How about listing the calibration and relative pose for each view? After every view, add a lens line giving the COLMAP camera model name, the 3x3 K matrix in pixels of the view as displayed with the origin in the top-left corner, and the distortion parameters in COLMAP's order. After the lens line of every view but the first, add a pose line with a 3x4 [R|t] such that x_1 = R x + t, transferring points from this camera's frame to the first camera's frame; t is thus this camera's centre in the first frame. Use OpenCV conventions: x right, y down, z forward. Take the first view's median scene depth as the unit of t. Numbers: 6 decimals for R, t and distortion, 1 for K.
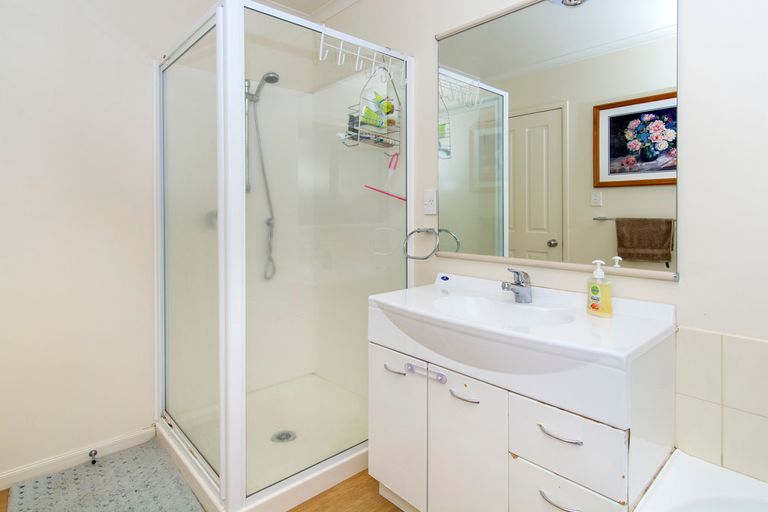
lens RADIAL K [[406.5, 0, 421.6], [0, 406.5, 212.3], [0, 0, 1]] dist [-0.001379, 0.000041]
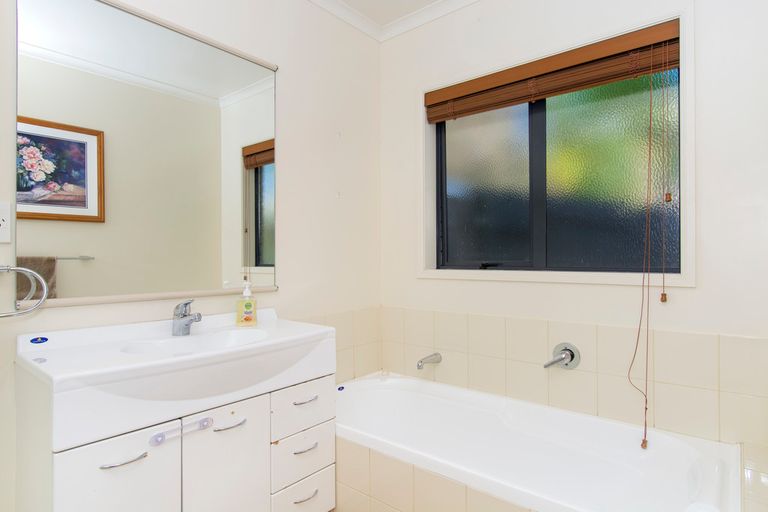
lens RADIAL K [[431.9, 0, 386.2], [0, 431.9, 256.8], [0, 0, 1]] dist [0.001394, -0.000392]
pose [[-0.086870, -0.000024, 0.996220, -0.438584], [0.003965, 0.999992, 0.000369, 0.018191], [-0.996212, 0.003982, -0.086869, 0.316163]]
